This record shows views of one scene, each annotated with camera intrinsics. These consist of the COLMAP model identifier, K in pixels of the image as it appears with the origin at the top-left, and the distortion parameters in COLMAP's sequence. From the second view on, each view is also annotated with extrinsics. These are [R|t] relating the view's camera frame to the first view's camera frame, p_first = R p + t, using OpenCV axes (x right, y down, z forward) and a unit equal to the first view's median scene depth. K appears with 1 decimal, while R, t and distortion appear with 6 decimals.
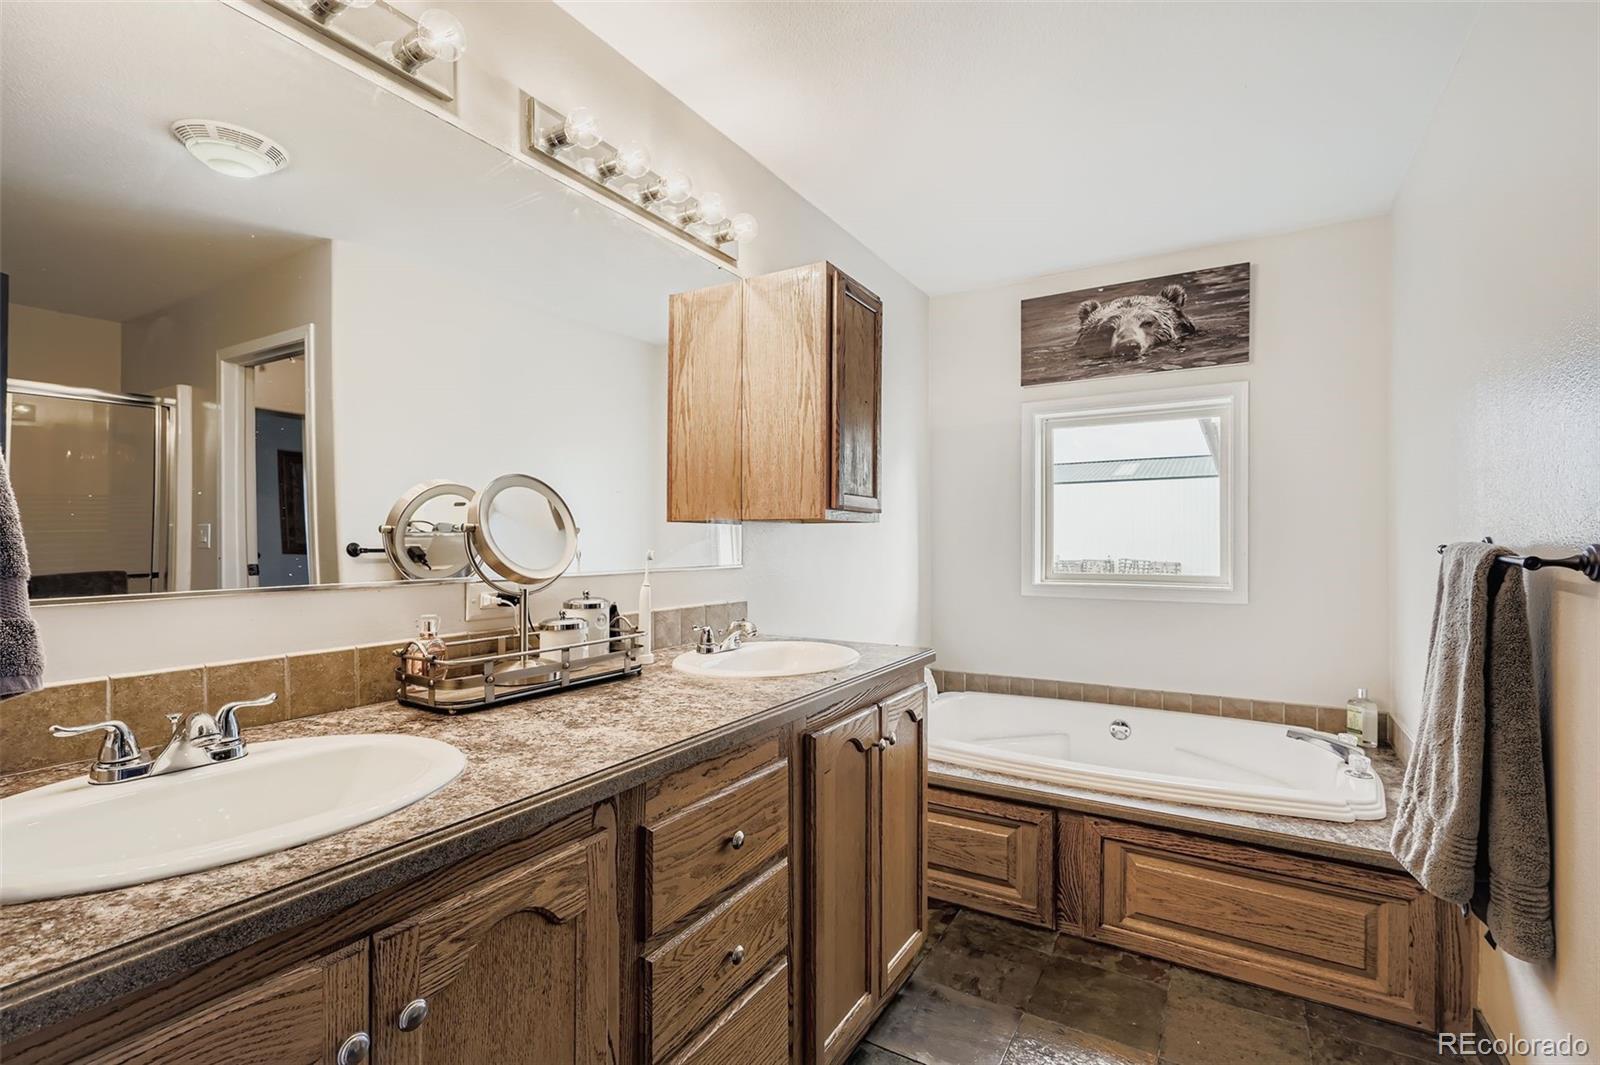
lens RADIAL K [[731.9, 0, 805.5], [0, 731.9, 537.4], [0, 0, 1]] dist [0.002666, -0.000581]
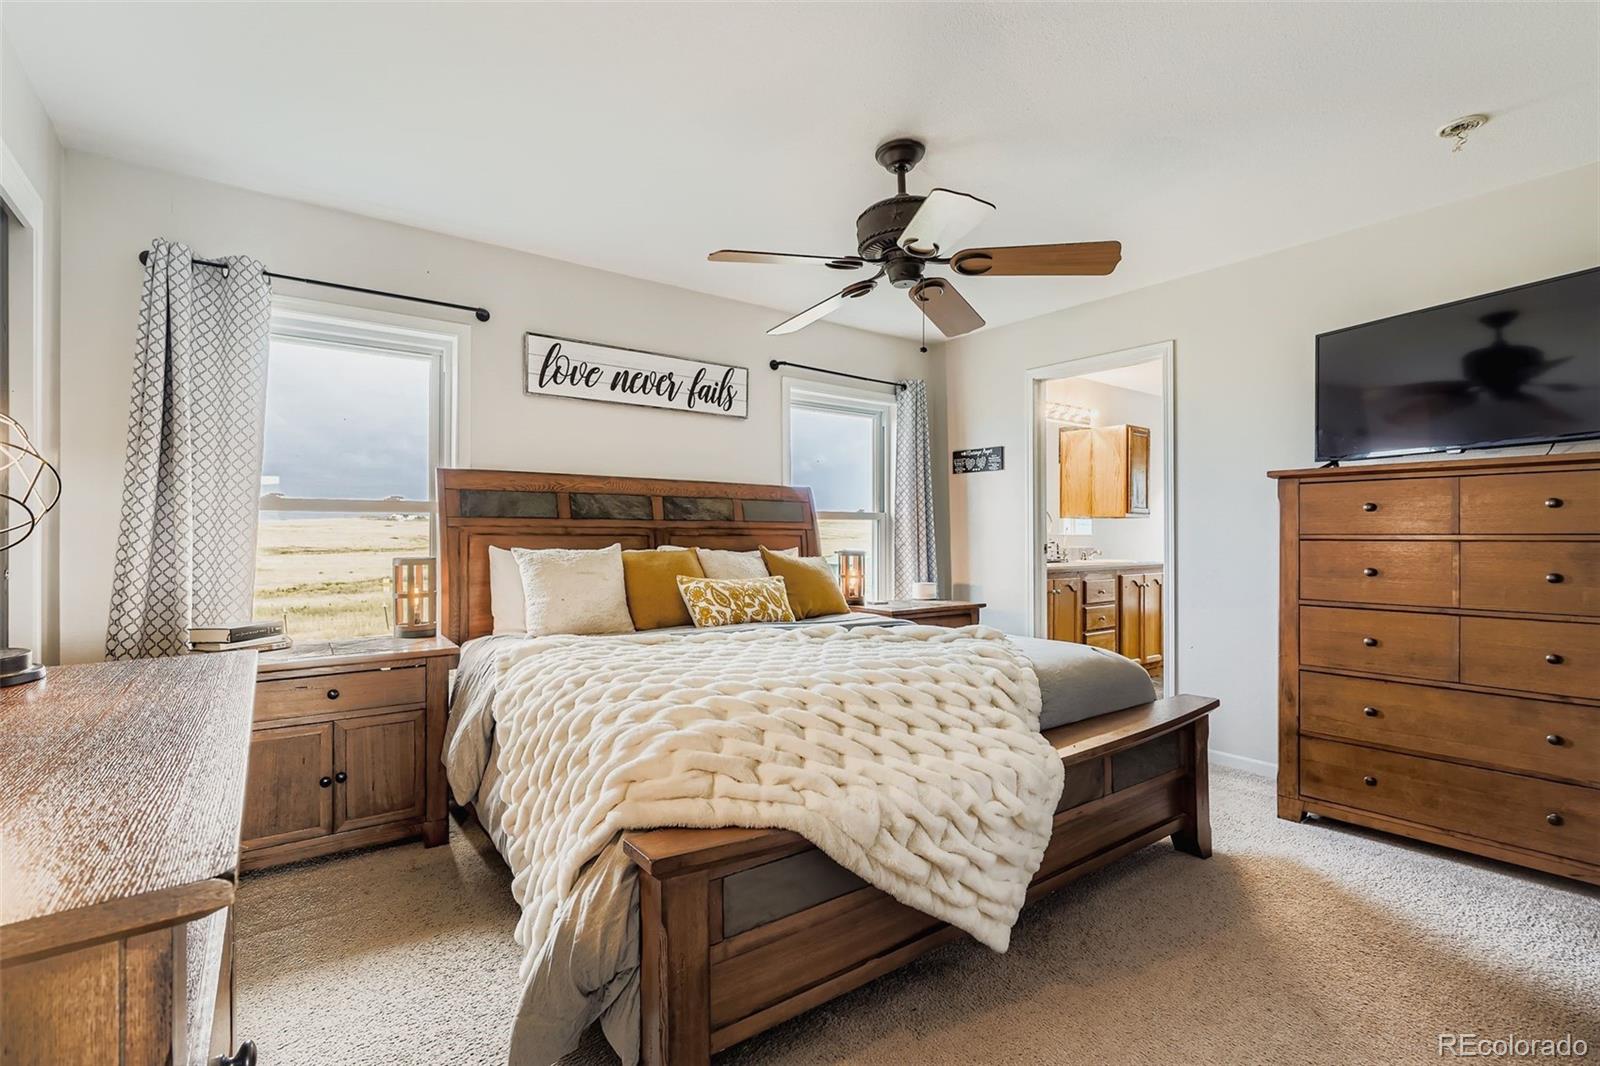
lens RADIAL K [[731.9, 0, 802.0], [0, 731.9, 537.0], [0, 0, 1]] dist [0.002666, -0.000581]
pose [[0.930030, 0.006501, -0.367425, -0.086285], [-0.007973, 0.999965, -0.002487, 0.063860], [0.367396, 0.005243, 0.930050, -1.915018]]
